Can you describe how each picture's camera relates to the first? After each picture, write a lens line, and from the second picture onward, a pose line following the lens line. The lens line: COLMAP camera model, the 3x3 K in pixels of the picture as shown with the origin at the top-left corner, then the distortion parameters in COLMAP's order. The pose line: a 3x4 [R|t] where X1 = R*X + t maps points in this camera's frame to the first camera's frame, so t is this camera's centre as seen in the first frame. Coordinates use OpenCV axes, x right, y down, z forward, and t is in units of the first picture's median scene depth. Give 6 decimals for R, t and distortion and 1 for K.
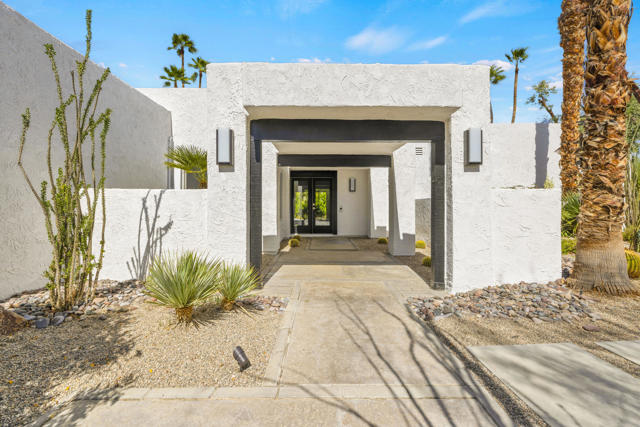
lens RADIAL K [[277.5, 0, 318.7], [0, 277.5, 207.5], [0, 0, 1]] dist [0.001909, 0.000248]
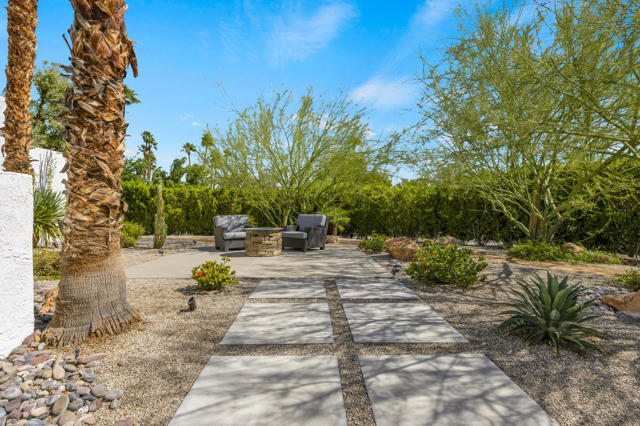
lens RADIAL K [[300.1, 0, 319.7], [0, 300.1, 208.8], [0, 0, 1]] dist [-0.001410, 0.000042]
pose [[0.023391, 0.005345, 0.999712, 0.306082], [0.004550, 0.999975, -0.005453, 0.009555], [-0.999716, 0.004676, 0.023366, 0.447603]]
